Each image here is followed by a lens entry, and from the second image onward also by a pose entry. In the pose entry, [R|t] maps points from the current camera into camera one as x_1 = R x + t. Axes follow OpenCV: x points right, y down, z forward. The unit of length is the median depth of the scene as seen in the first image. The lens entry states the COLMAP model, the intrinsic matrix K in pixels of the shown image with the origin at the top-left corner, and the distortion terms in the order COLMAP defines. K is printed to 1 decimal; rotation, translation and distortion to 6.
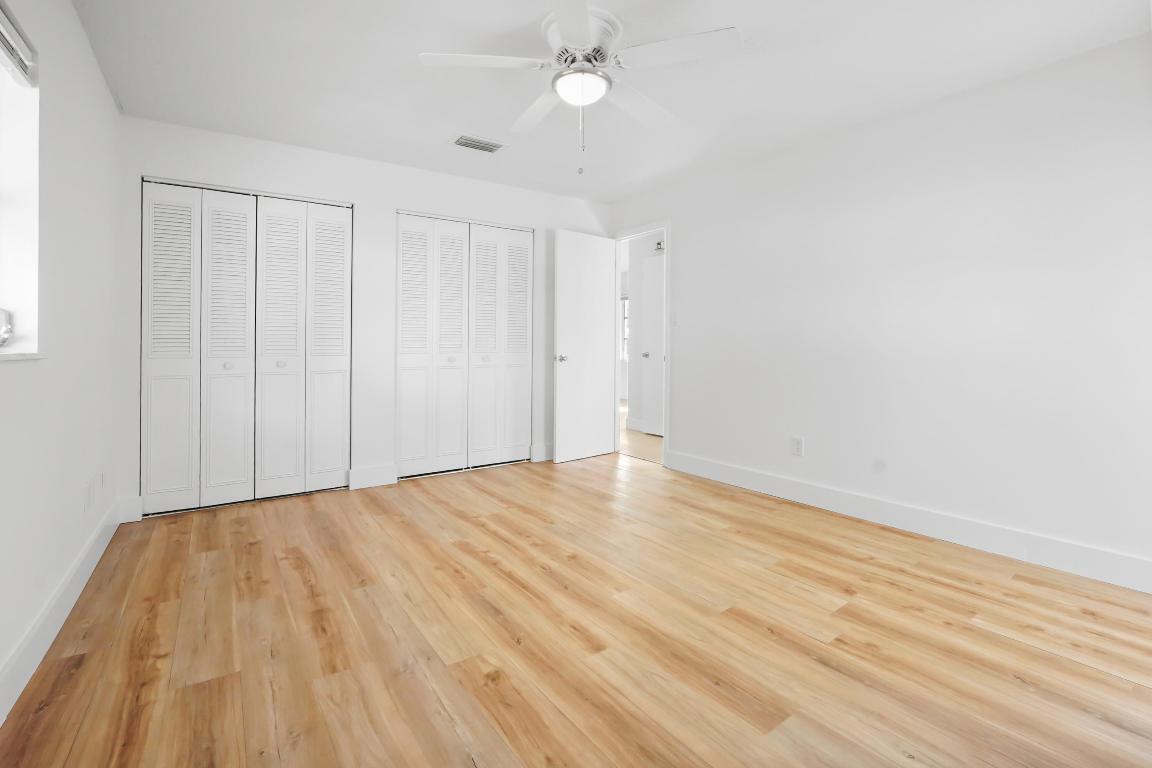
lens RADIAL K [[507.3, 0, 579.4], [0, 507.3, 370.5], [0, 0, 1]] dist [-0.065591, 0.019507]
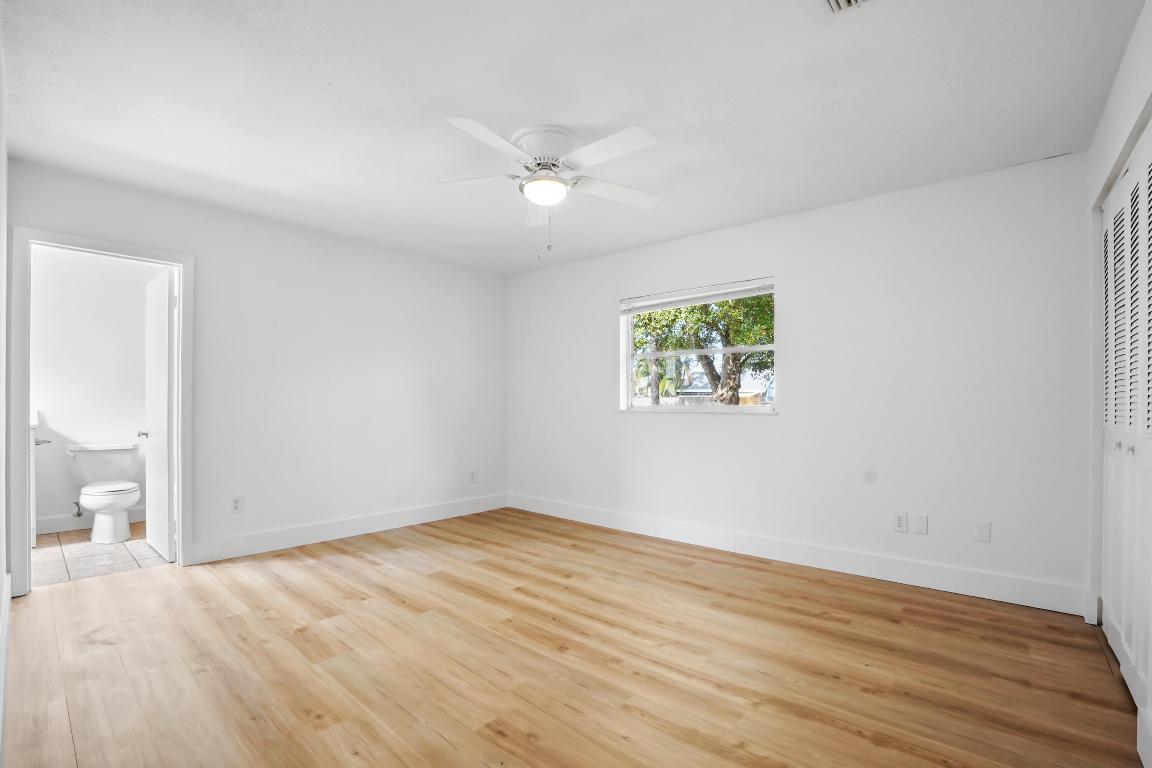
lens RADIAL K [[507.3, 0, 579.4], [0, 507.3, 370.5], [0, 0, 1]] dist [-0.065591, 0.019507]
pose [[-0.970452, -0.028692, -0.239584, 0.244379], [-0.022491, 0.999338, -0.028579, -0.132272], [0.240245, -0.022346, -0.970455, 2.490245]]
